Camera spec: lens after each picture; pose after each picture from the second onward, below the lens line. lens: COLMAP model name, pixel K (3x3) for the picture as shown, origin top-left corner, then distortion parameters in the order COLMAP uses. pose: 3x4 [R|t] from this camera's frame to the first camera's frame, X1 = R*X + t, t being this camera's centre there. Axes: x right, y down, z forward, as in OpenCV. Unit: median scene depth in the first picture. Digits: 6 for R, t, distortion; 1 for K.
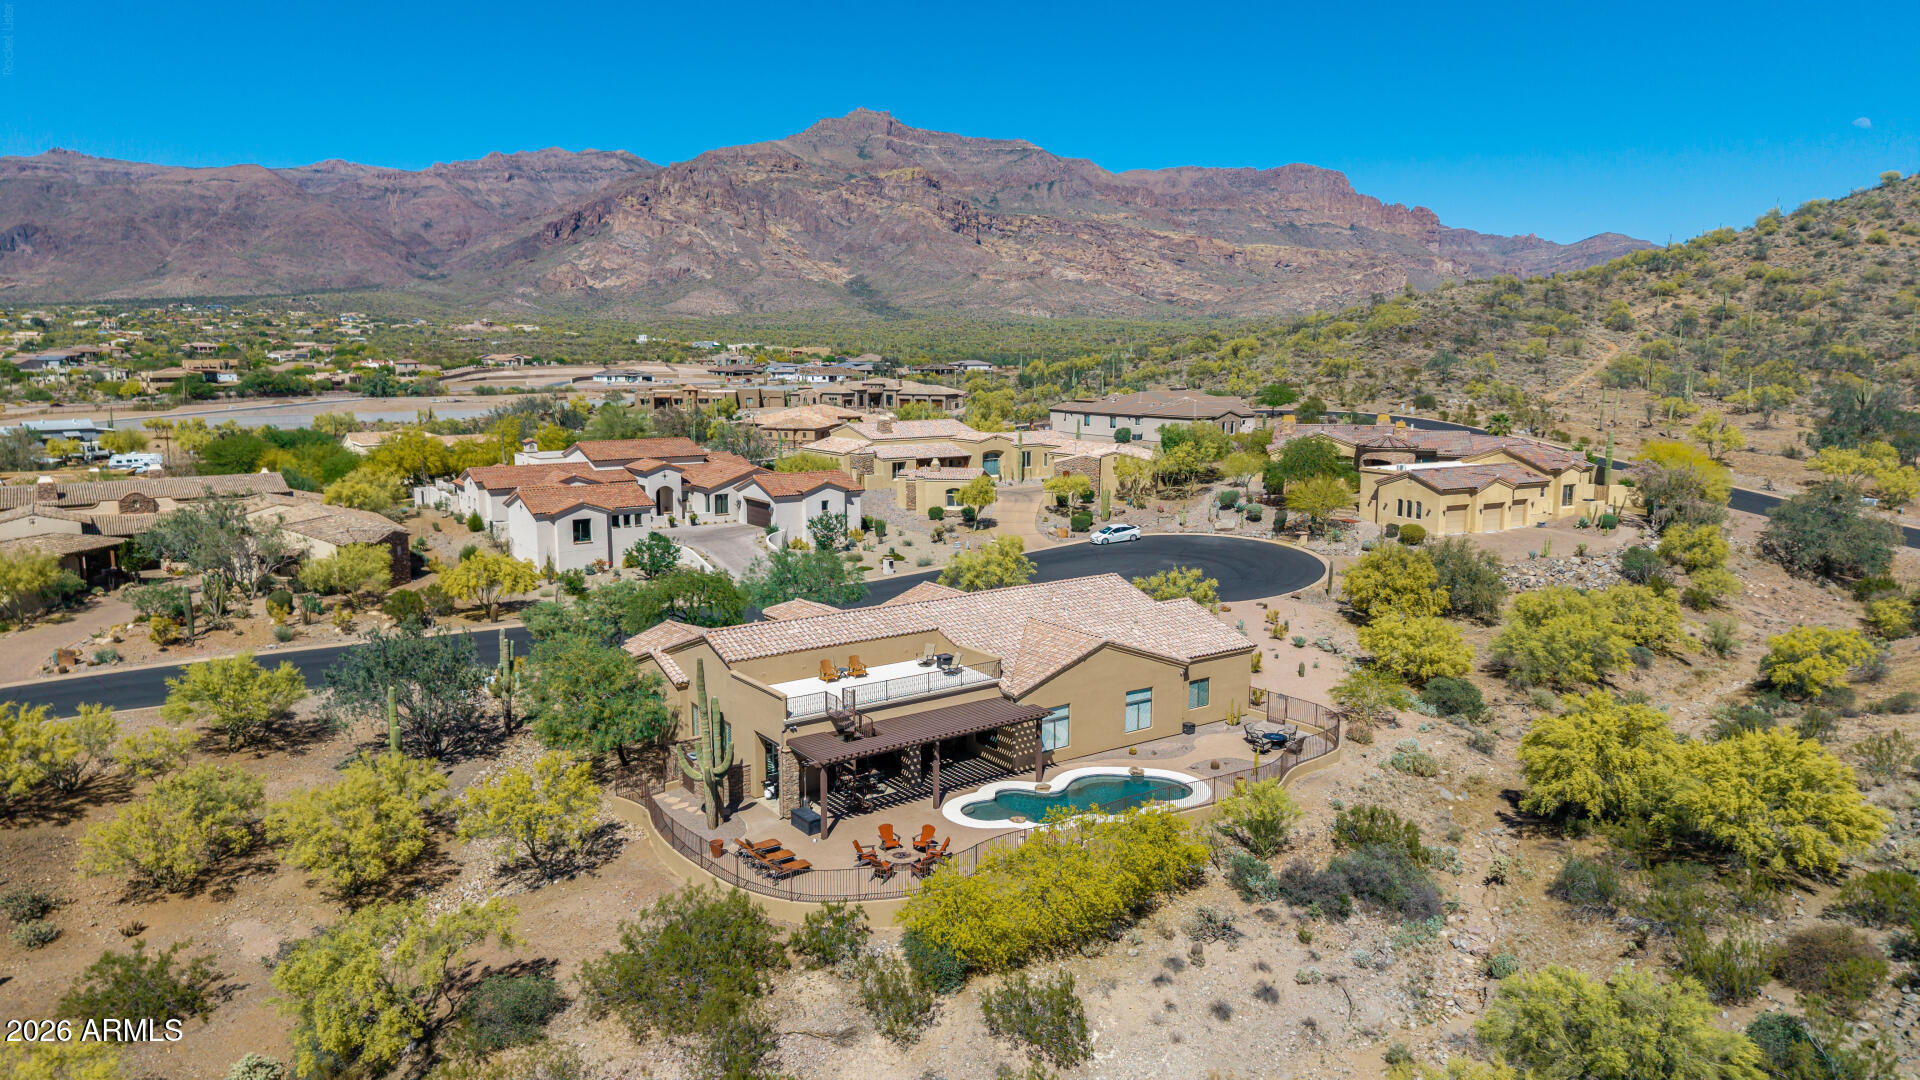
lens RADIAL K [[1288.5, 0, 960.0], [0, 1288.5, 540.0], [0, 0, 1]] dist [0.020357, -0.018841]
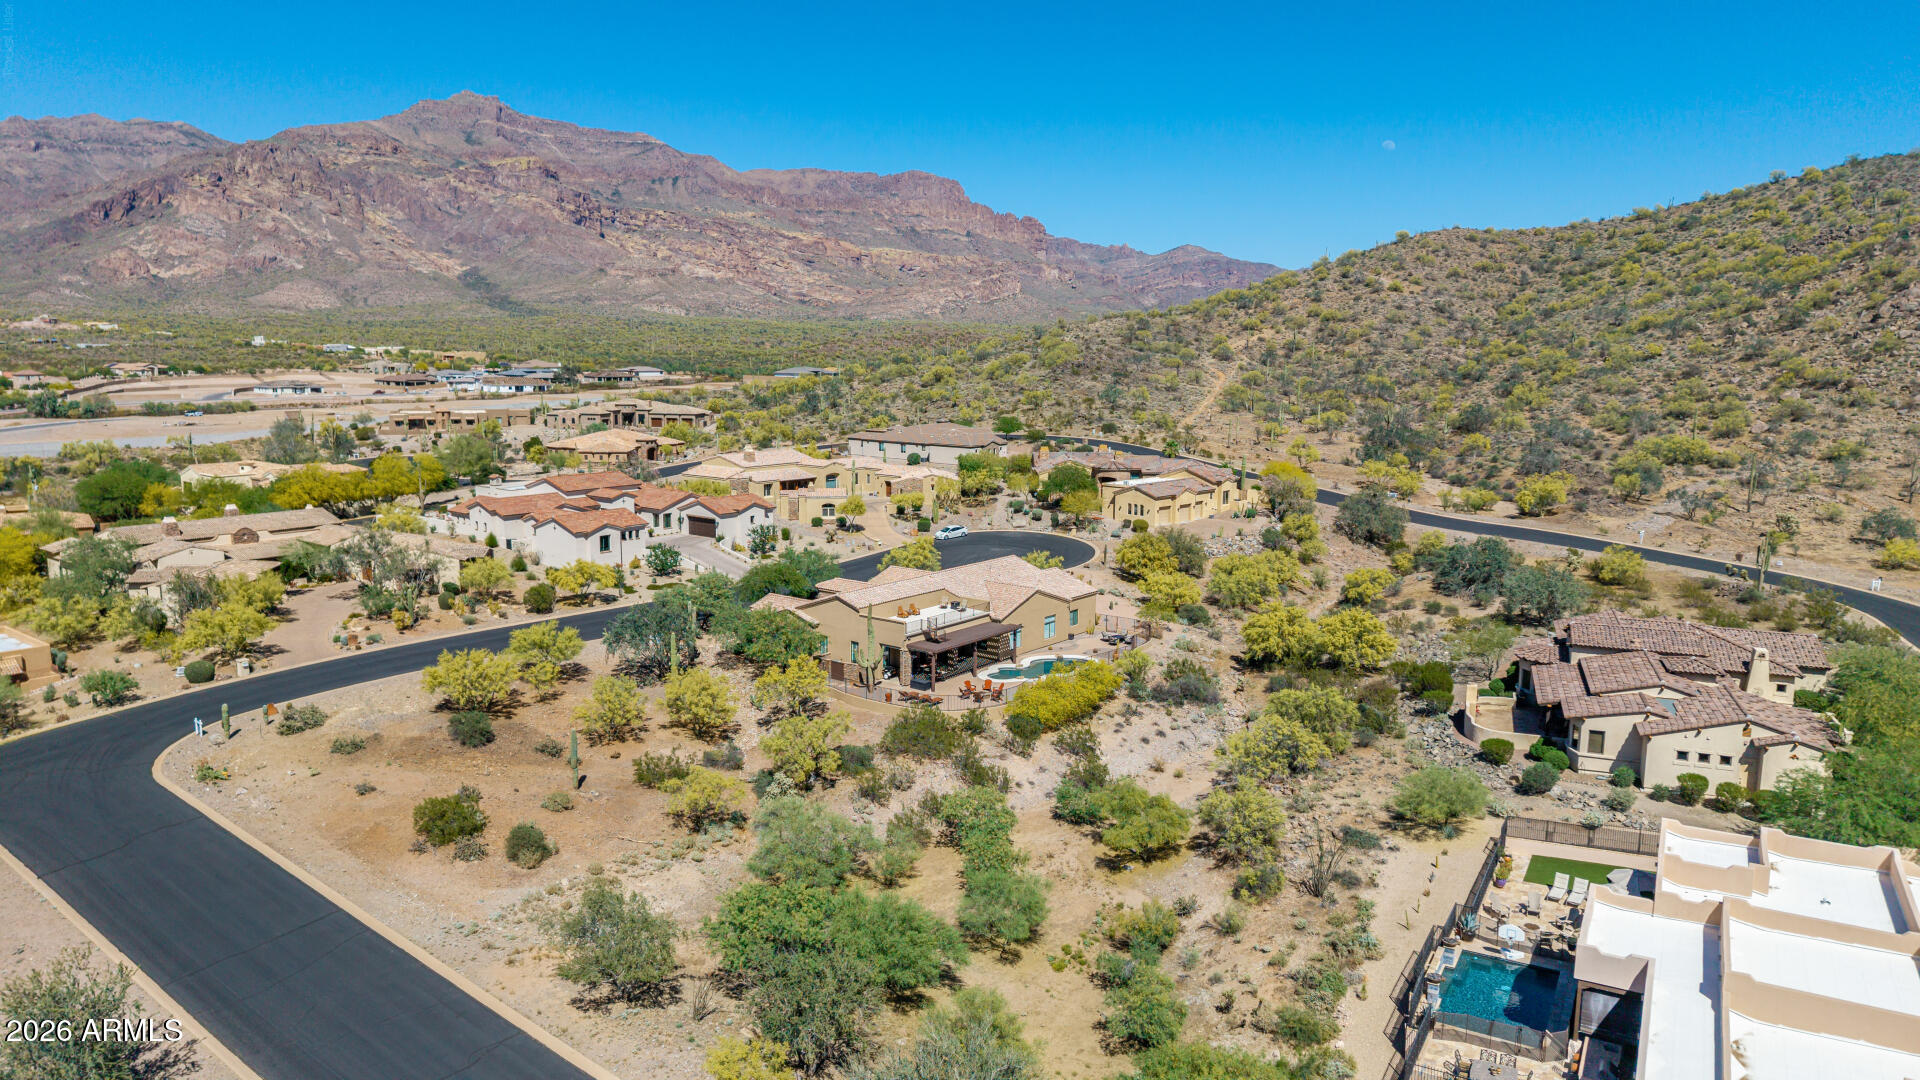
lens RADIAL K [[1291.8, 0, 960.0], [0, 1291.8, 540.0], [0, 0, 1]] dist [0.056178, -0.062160]
pose [[0.959120, -0.037711, 0.280477, -0.205931], [0.037086, 0.999284, 0.007538, -0.004649], [-0.280560, 0.003172, 0.959831, -0.306125]]
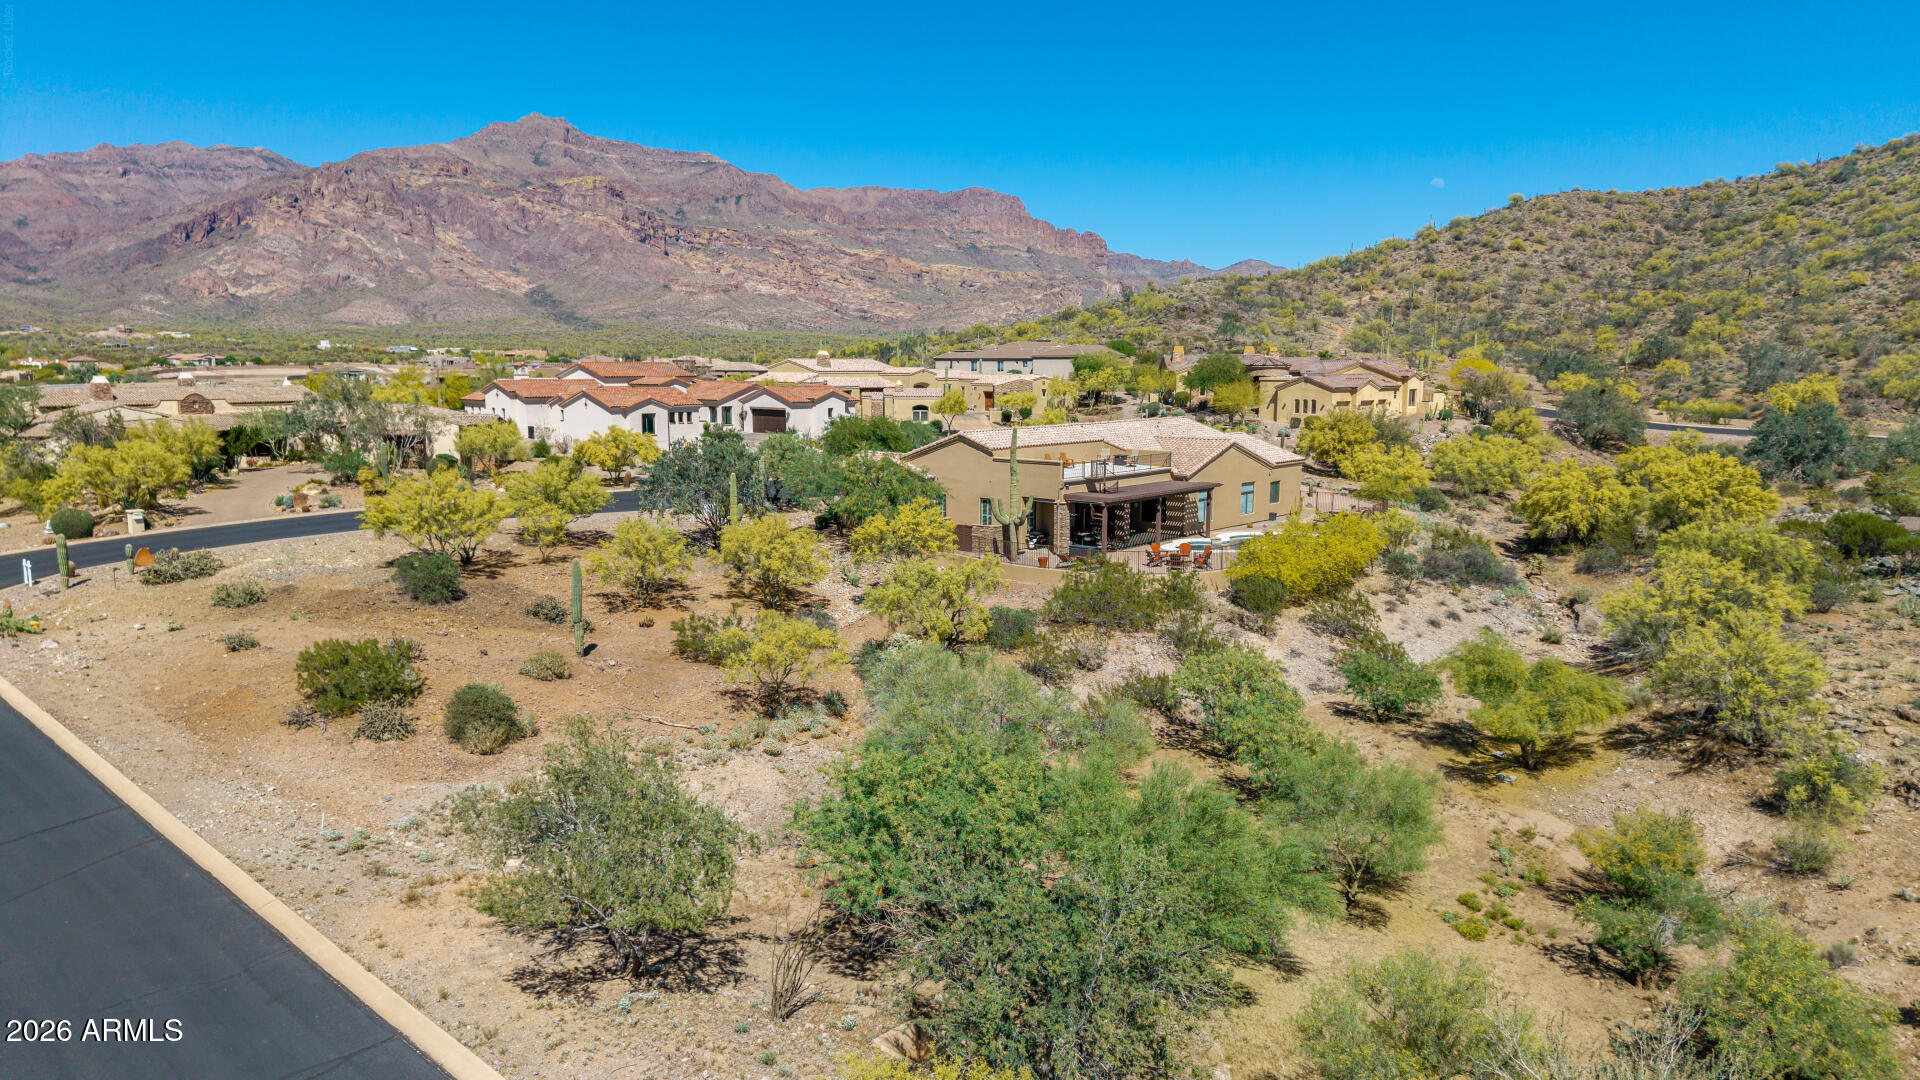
lens RADIAL K [[1288.0, 0, 960.0], [0, 1288.0, 540.0], [0, 0, 1]] dist [0.056214, -0.075210]
pose [[0.970802, -0.032835, 0.237626, -0.194126], [0.036416, 0.999280, -0.010692, 0.074027], [-0.237104, 0.019033, 0.971298, -0.095553]]
